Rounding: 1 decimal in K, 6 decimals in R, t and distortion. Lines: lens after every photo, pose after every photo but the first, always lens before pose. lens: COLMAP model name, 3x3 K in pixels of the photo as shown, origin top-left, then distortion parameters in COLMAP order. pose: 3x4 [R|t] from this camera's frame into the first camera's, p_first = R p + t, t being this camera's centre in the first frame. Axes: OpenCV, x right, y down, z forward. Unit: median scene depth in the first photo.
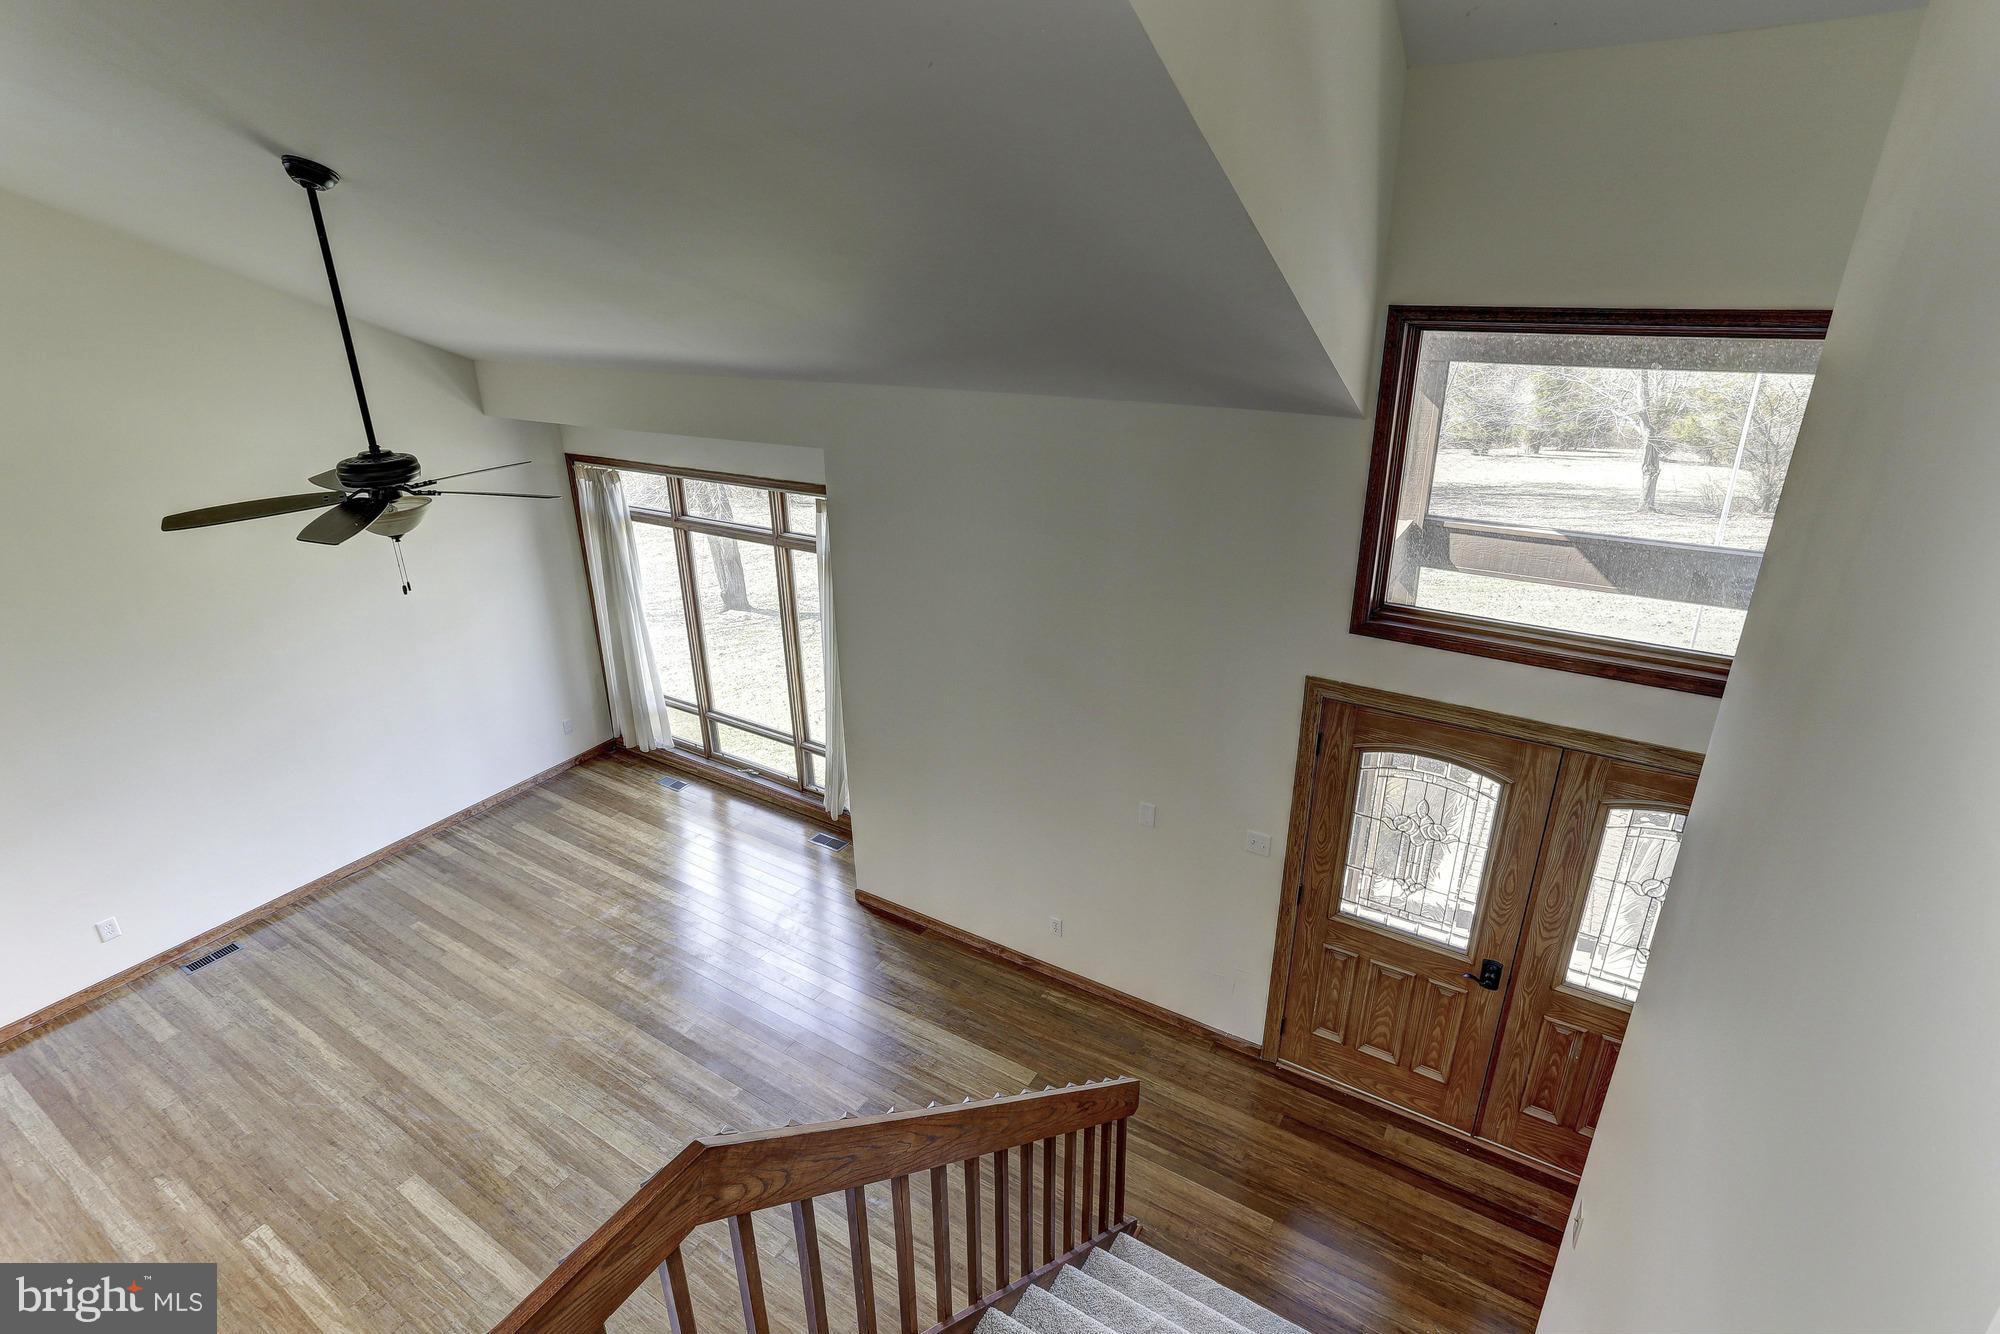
lens RADIAL K [[986.6, 0, 992.5], [0, 986.6, 651.8], [0, 0, 1]] dist [-0.029215, 0.030127]
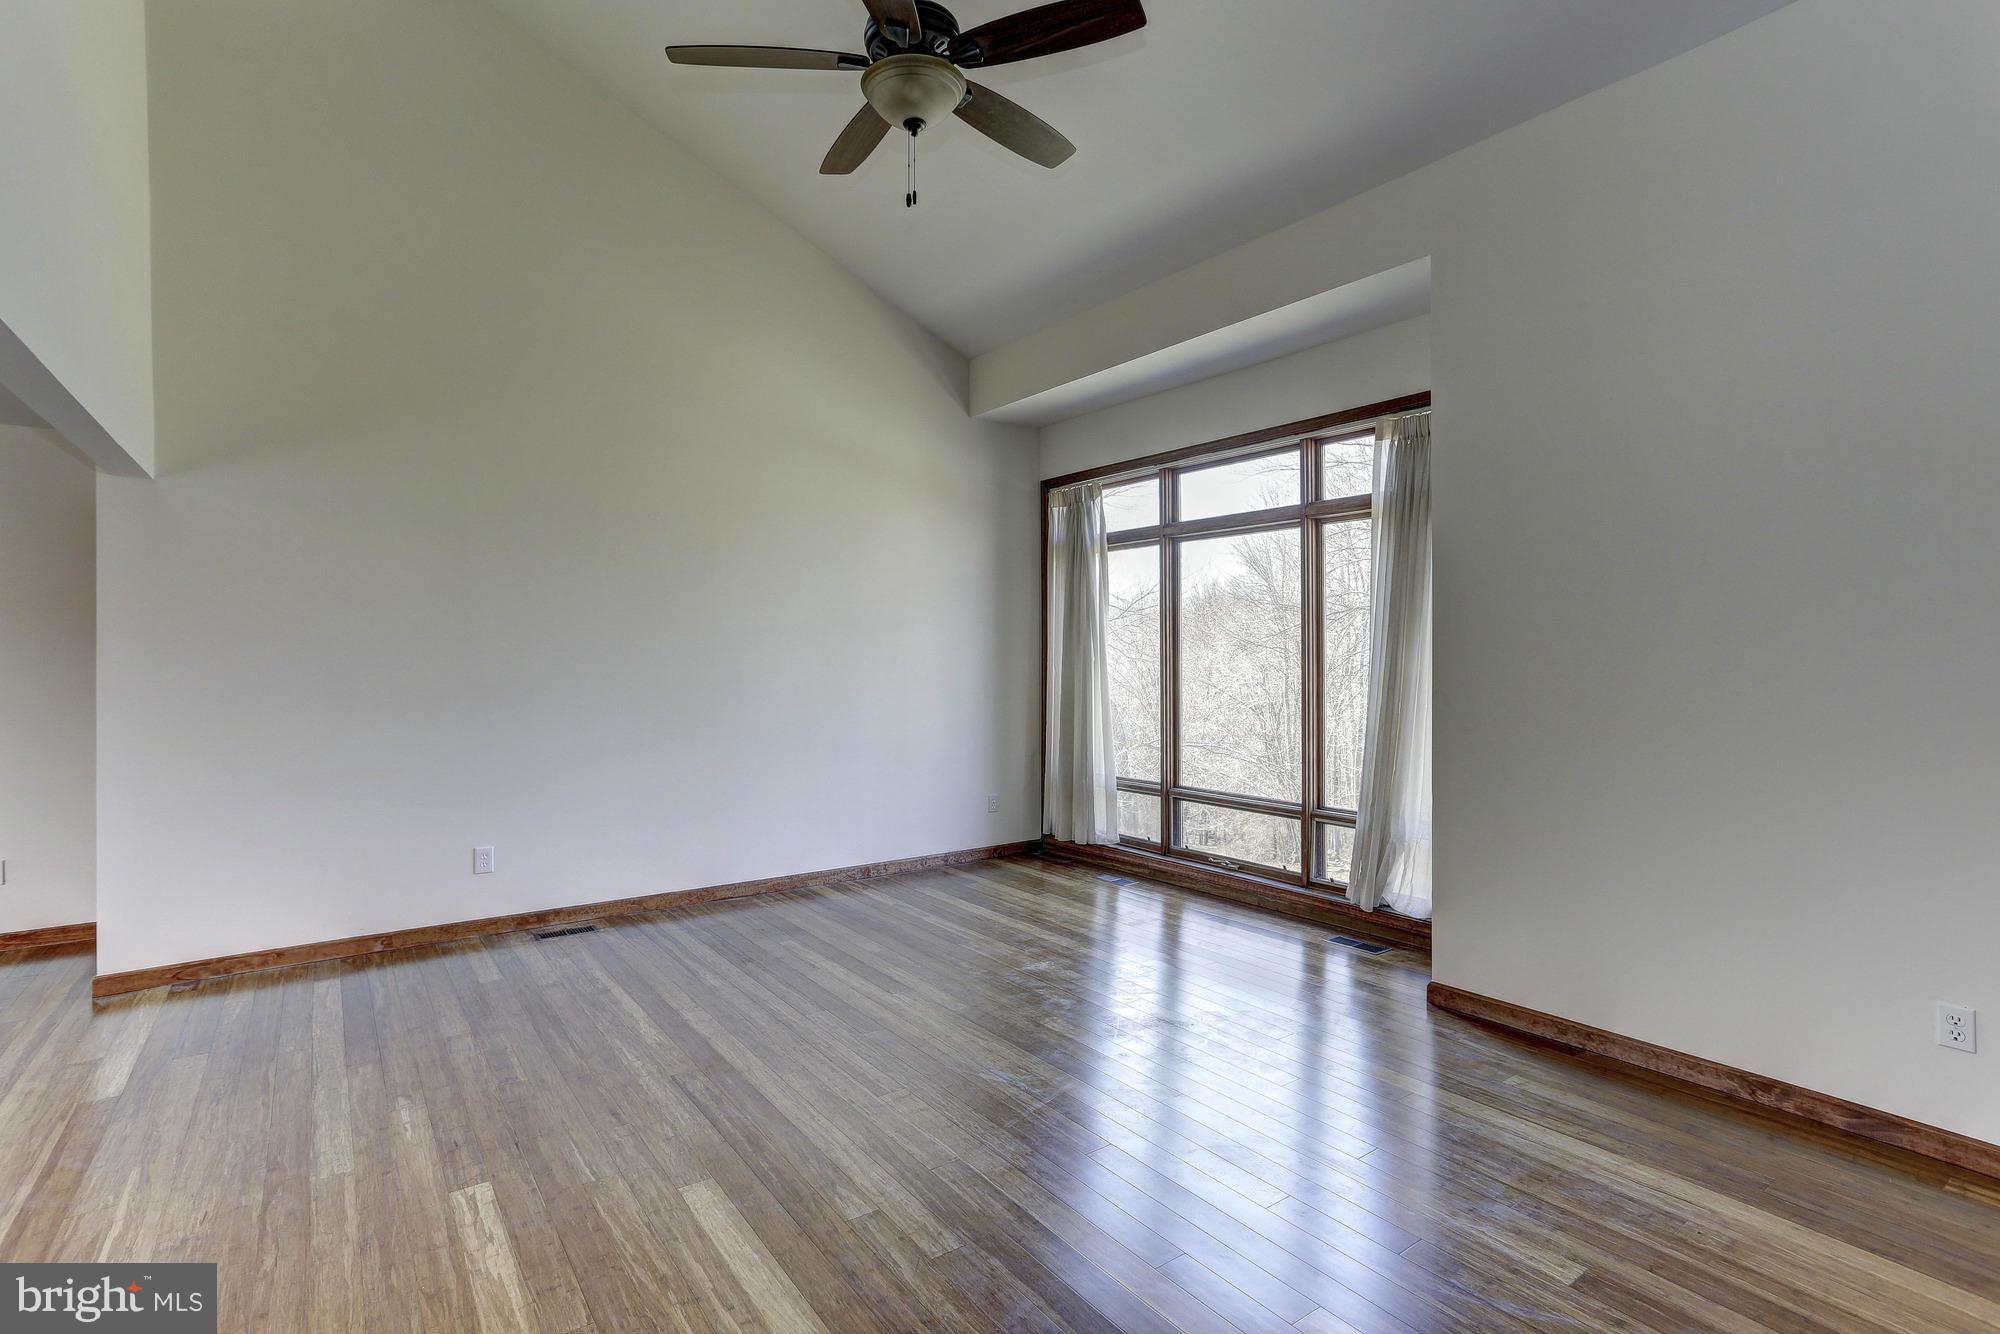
lens RADIAL K [[994.2, 0, 1000.0], [0, 994.2, 667.0], [0, 0, 1]] dist [-0.058083, 0.047520]
pose [[0.927559, 0.021834, -0.373037, -0.185000], [-0.148537, 0.937578, -0.314460, 0.327578], [0.342886, 0.347090, 0.872902, 0.370483]]
